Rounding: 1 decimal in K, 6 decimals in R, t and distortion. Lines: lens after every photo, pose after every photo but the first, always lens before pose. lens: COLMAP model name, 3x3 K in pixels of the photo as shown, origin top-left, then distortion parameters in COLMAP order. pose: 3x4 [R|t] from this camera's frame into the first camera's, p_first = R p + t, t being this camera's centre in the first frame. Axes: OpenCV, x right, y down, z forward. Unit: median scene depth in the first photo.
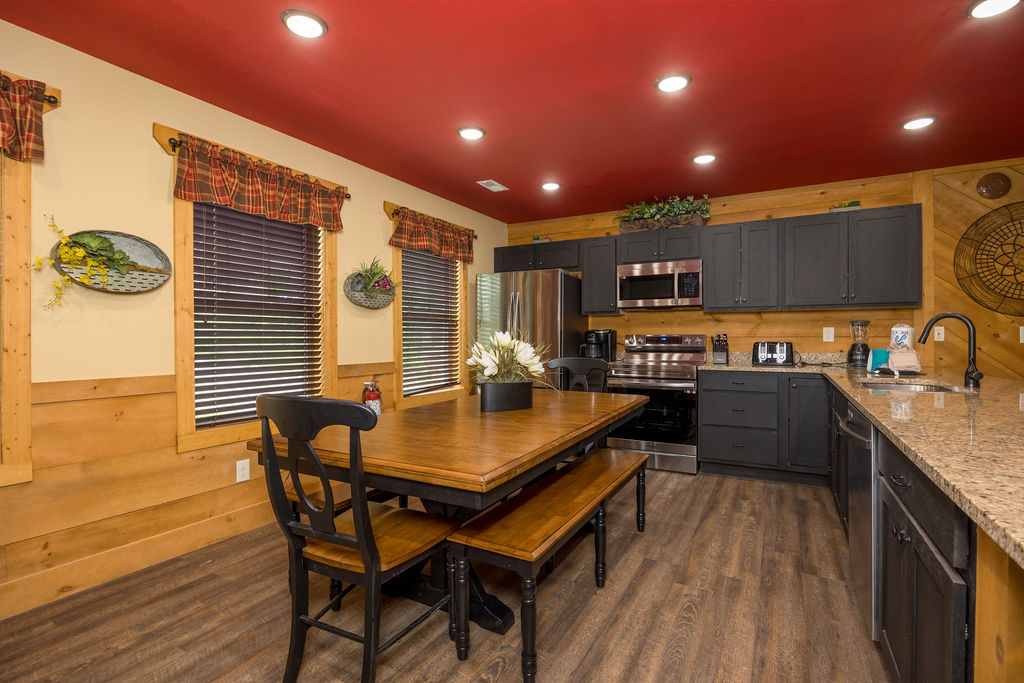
lens RADIAL K [[467.2, 0, 512.6], [0, 467.2, 339.4], [0, 0, 1]] dist [-0.011473, 0.000018]
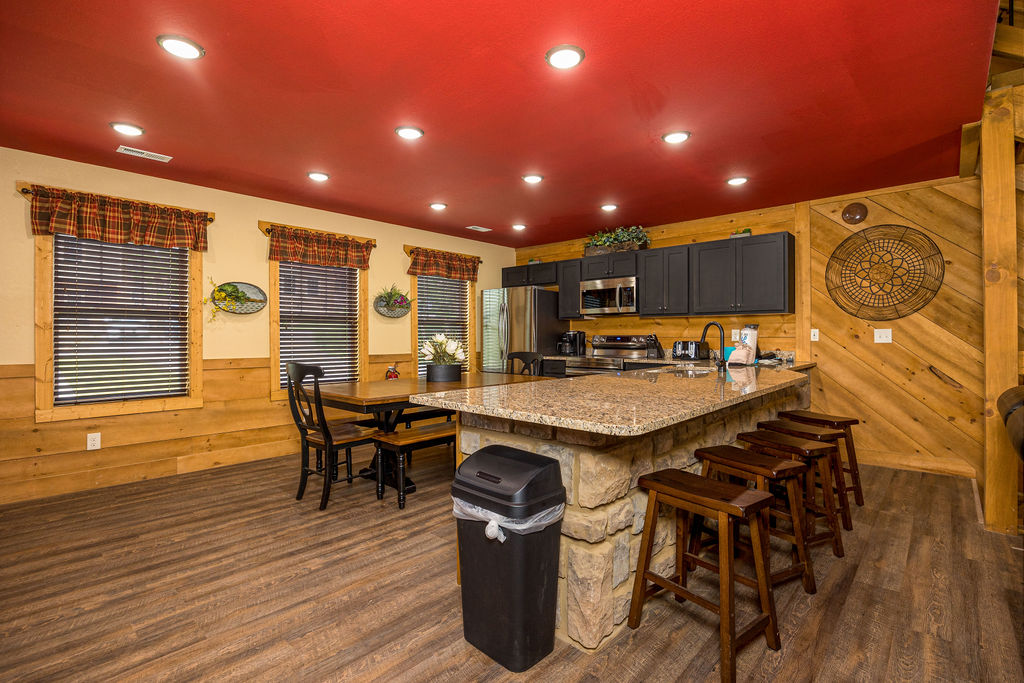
lens RADIAL K [[467.2, 0, 512.6], [0, 467.2, 339.4], [0, 0, 1]] dist [-0.011473, 0.000018]
pose [[0.972896, 0.003277, -0.231218, 0.446269], [-0.002725, 0.999993, 0.002705, -0.001603], [0.231226, -0.002002, 0.972898, -0.398155]]
